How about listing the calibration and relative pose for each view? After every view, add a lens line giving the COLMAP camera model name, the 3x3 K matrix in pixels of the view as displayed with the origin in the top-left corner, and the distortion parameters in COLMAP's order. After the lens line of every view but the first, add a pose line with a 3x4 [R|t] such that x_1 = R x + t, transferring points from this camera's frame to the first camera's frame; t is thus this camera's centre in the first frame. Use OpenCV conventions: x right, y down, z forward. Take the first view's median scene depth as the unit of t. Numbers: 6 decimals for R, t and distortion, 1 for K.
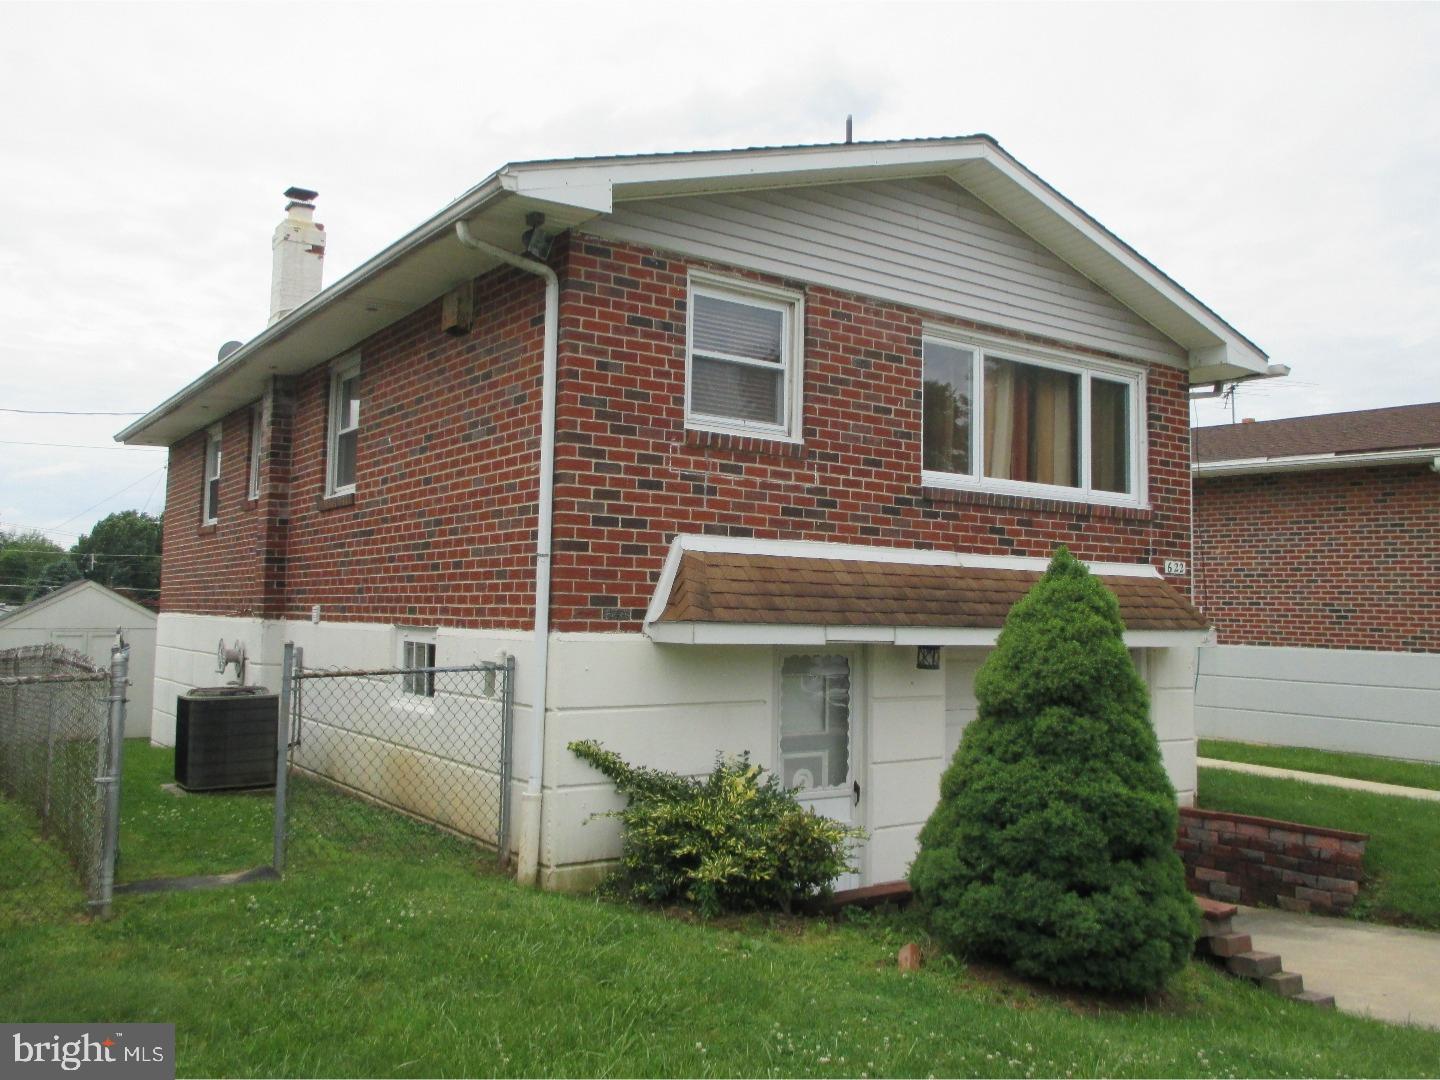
lens RADIAL K [[1209.6, 0, 723.1], [0, 1209.6, 542.5], [0, 0, 1]] dist [-0.041347, -0.005520]
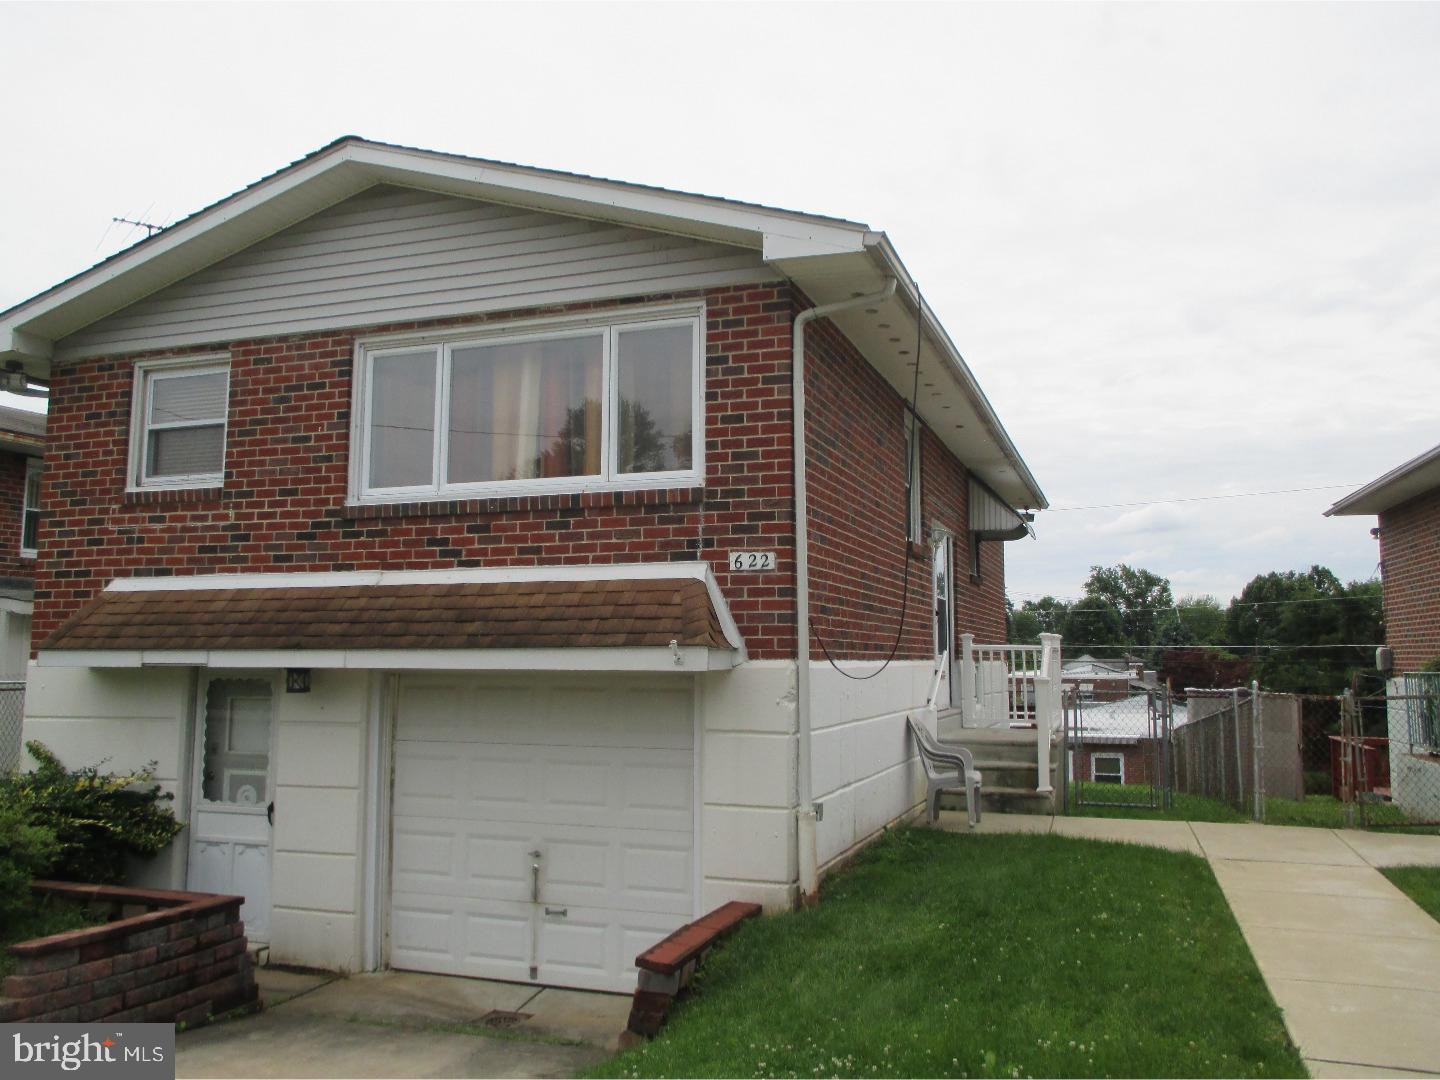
lens RADIAL K [[1209.6, 0, 720.8], [0, 1209.6, 537.4], [0, 0, 1]] dist [-0.041347, -0.005520]
pose [[0.581998, -0.105392, -0.806332, 1.189569], [0.061294, 0.994431, -0.085736, 0.084965], [0.810877, 0.000475, 0.585217, 0.713763]]
